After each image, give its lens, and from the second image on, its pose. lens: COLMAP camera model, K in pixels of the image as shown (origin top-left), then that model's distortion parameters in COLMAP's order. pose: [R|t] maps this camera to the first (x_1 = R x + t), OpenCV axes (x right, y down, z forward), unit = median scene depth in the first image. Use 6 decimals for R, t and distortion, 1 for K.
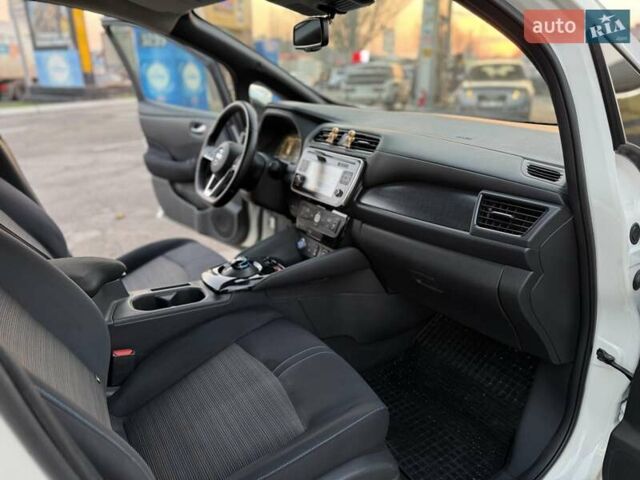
lens RADIAL K [[442.0, 0, 320.0], [0, 442.0, 240.0], [0, 0, 1]] dist [0.057371, -0.061147]
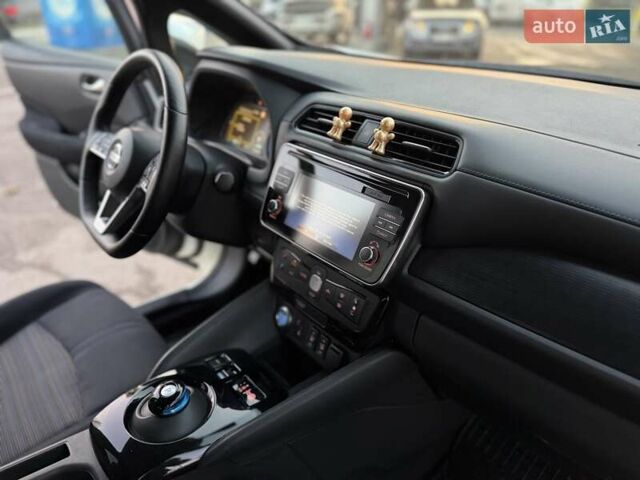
lens RADIAL K [[442.0, 0, 320.0], [0, 442.0, 240.0], [0, 0, 1]] dist [0.057371, -0.061147]
pose [[0.991627, -0.053576, 0.117499, -0.053530], [0.037585, 0.990225, 0.134316, -0.153380], [-0.123547, -0.128775, 0.983948, 0.436137]]
